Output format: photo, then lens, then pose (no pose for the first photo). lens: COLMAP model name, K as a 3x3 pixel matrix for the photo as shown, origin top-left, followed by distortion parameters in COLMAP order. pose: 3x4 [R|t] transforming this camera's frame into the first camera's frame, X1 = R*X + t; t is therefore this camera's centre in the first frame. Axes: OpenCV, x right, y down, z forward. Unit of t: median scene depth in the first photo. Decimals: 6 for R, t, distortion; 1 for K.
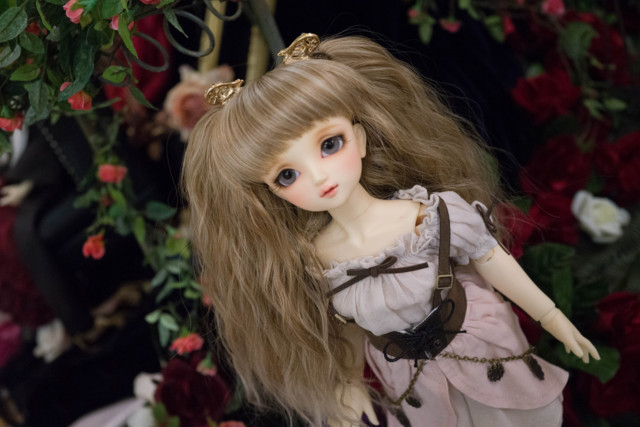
lens RADIAL K [[661.4, 0, 318.5], [0, 661.4, 212.4], [0, 0, 1]] dist [-0.109961, 0.000000]
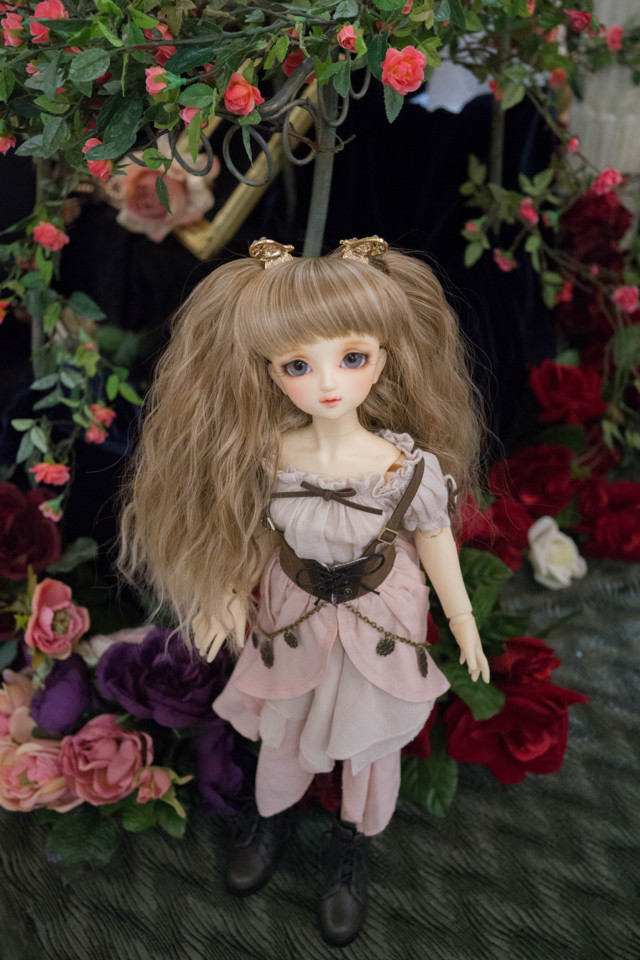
lens RADIAL K [[952.0, 0, 314.3], [0, 952.0, 489.3], [0, 0, 1]] dist [-0.111401, 0.000000]
pose [[0.885187, 0.438706, 0.154857, -0.132938], [-0.450582, 0.891302, 0.050559, 0.019033], [-0.115844, -0.114530, 0.986642, -0.318074]]
